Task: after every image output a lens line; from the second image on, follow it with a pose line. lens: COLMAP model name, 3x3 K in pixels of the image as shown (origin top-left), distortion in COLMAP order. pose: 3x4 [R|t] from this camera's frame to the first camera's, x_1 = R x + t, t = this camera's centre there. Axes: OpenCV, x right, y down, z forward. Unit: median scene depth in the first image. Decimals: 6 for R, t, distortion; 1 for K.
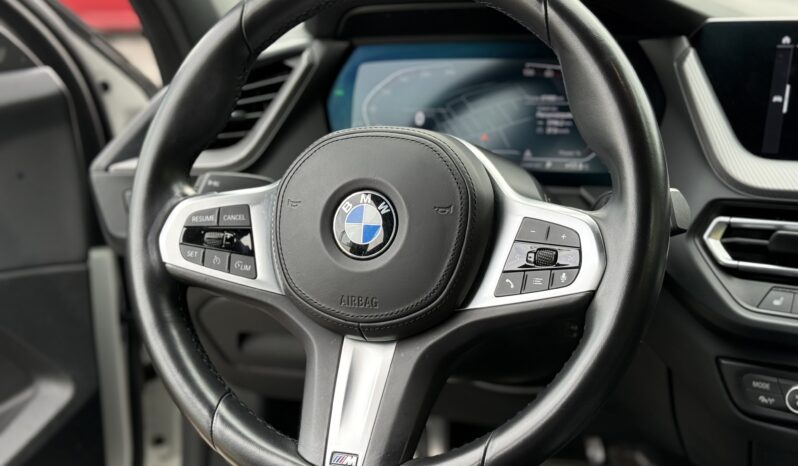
lens RADIAL K [[1107.2, 0, 399.0], [0, 1107.2, 233.0], [0, 0, 1]] dist [0.135353, -0.021508]
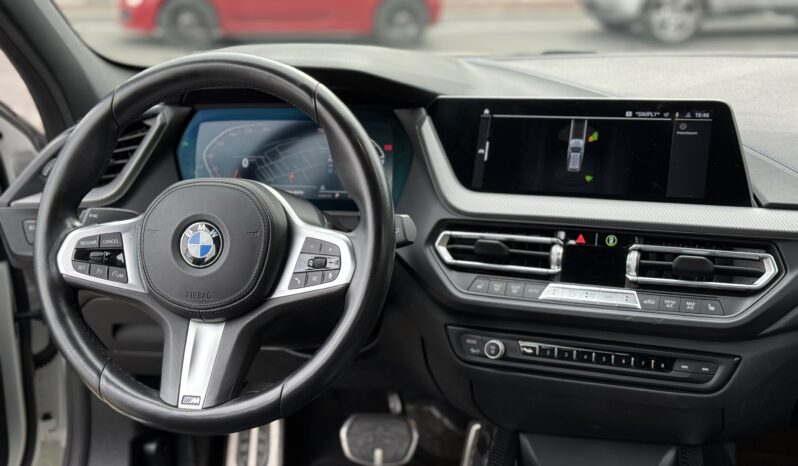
lens RADIAL K [[1107.2, 0, 399.0], [0, 1107.2, 233.0], [0, 0, 1]] dist [0.135353, -0.021508]
pose [[0.992693, -0.027146, 0.117577, 0.054391], [0.026663, 0.999628, 0.005680, -0.023158], [-0.117687, -0.002504, 0.993048, -0.495106]]
